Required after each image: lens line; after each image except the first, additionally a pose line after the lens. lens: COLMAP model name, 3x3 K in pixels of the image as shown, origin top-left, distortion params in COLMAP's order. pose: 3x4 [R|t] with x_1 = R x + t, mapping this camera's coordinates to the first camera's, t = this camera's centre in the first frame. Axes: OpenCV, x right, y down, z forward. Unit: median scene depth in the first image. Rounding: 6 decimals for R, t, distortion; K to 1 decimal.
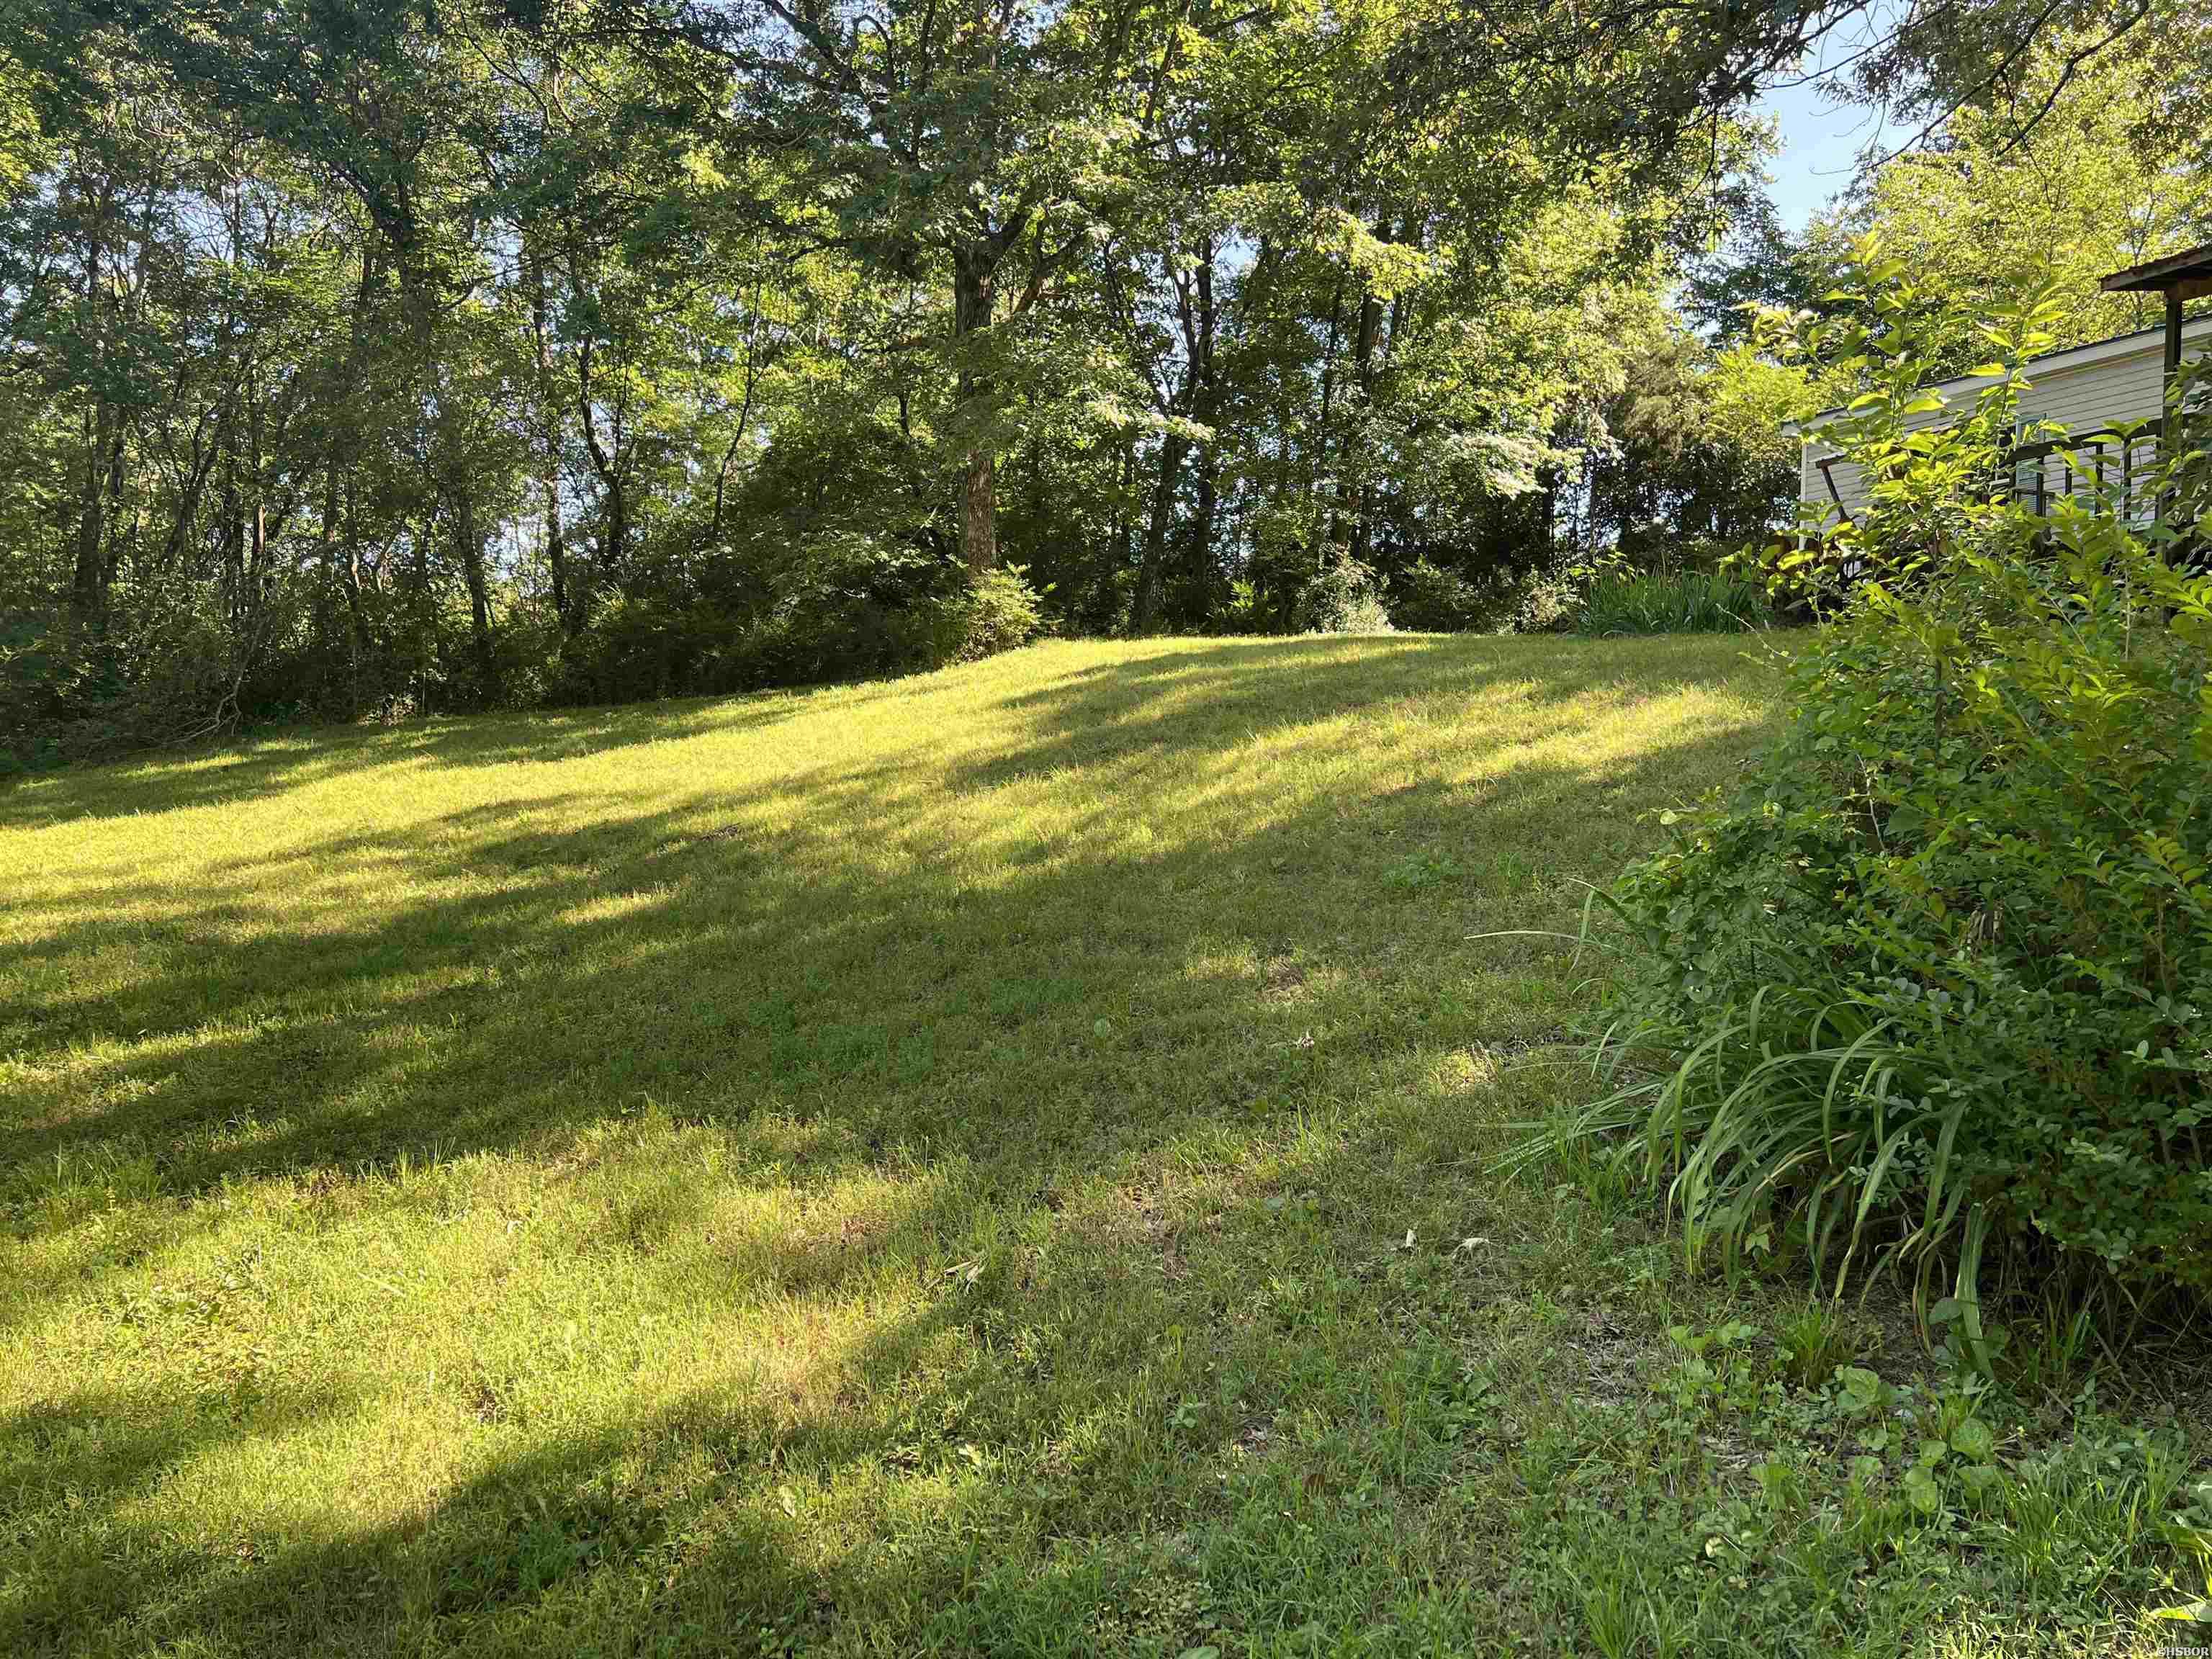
lens RADIAL K [[1645.1, 0, 1106.0], [0, 1645.1, 829.5], [0, 0, 1]] dist [0.084026, -0.096458]
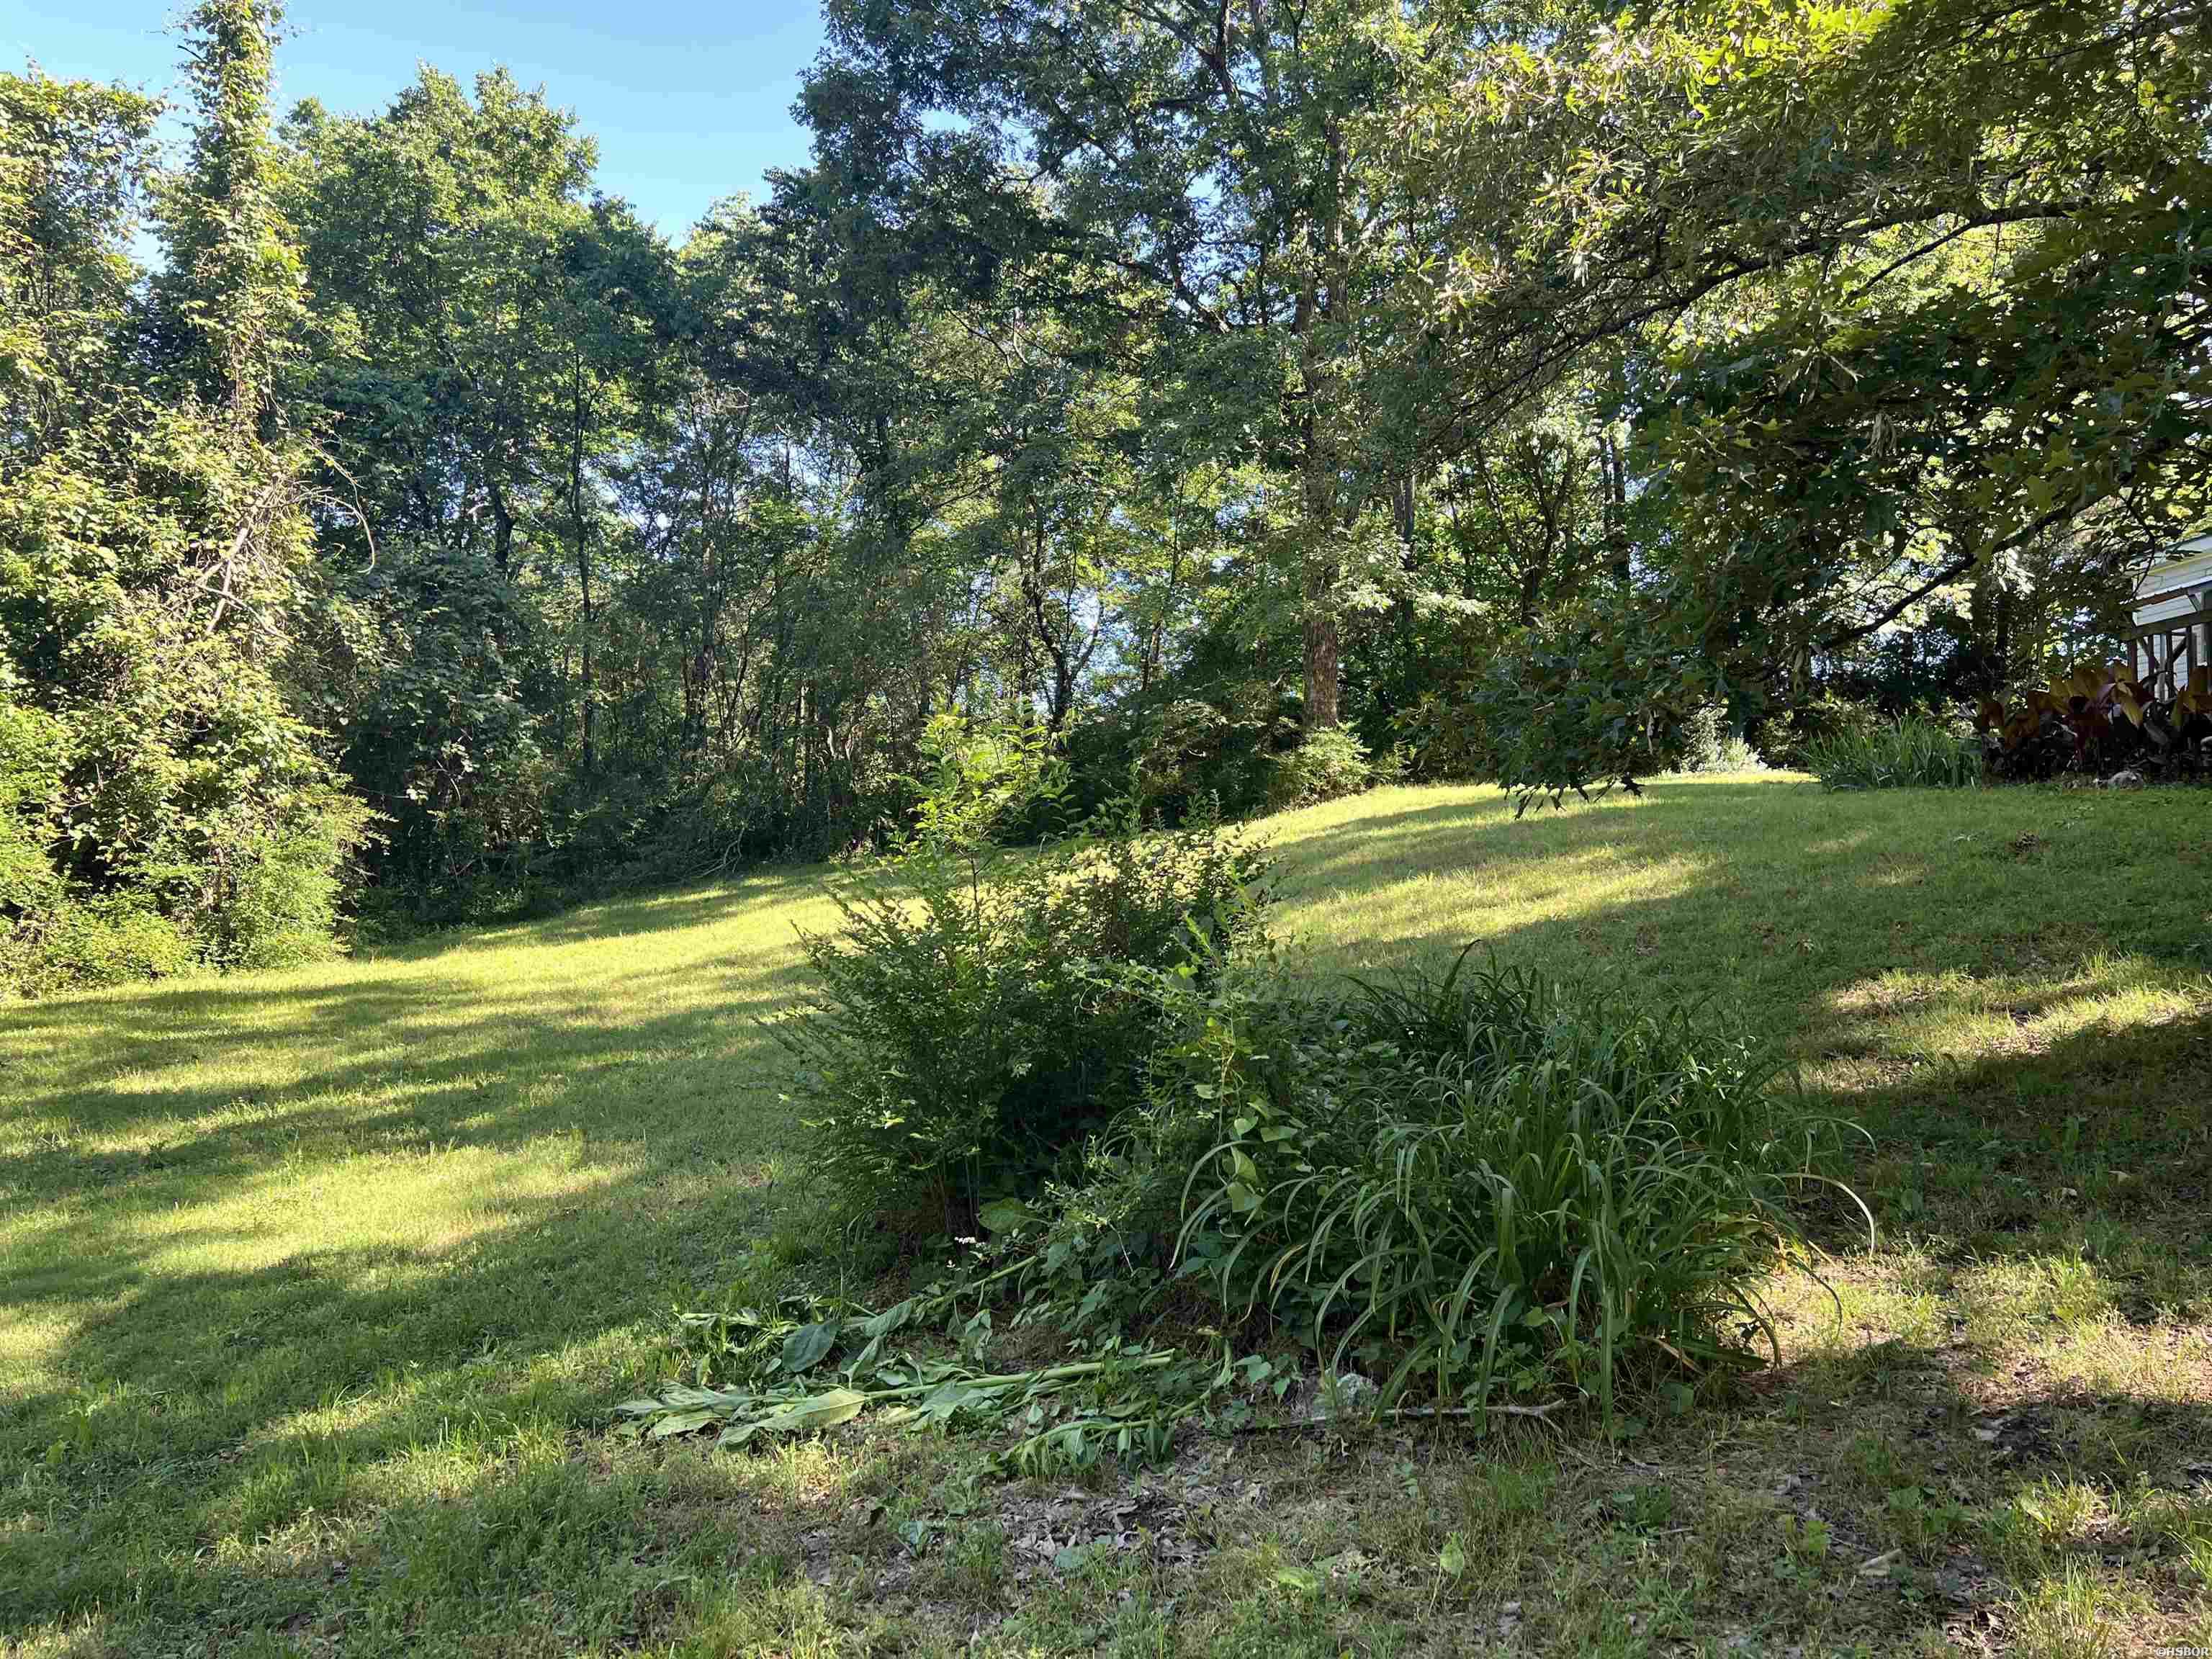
lens RADIAL K [[1645.1, 0, 1106.0], [0, 1645.1, 829.5], [0, 0, 1]] dist [0.084026, -0.096458]
pose [[0.938032, -0.002460, -0.346540, 0.183331], [-0.021261, 0.997683, -0.064633, -0.011143], [0.345895, 0.067996, 0.935806, -0.106236]]
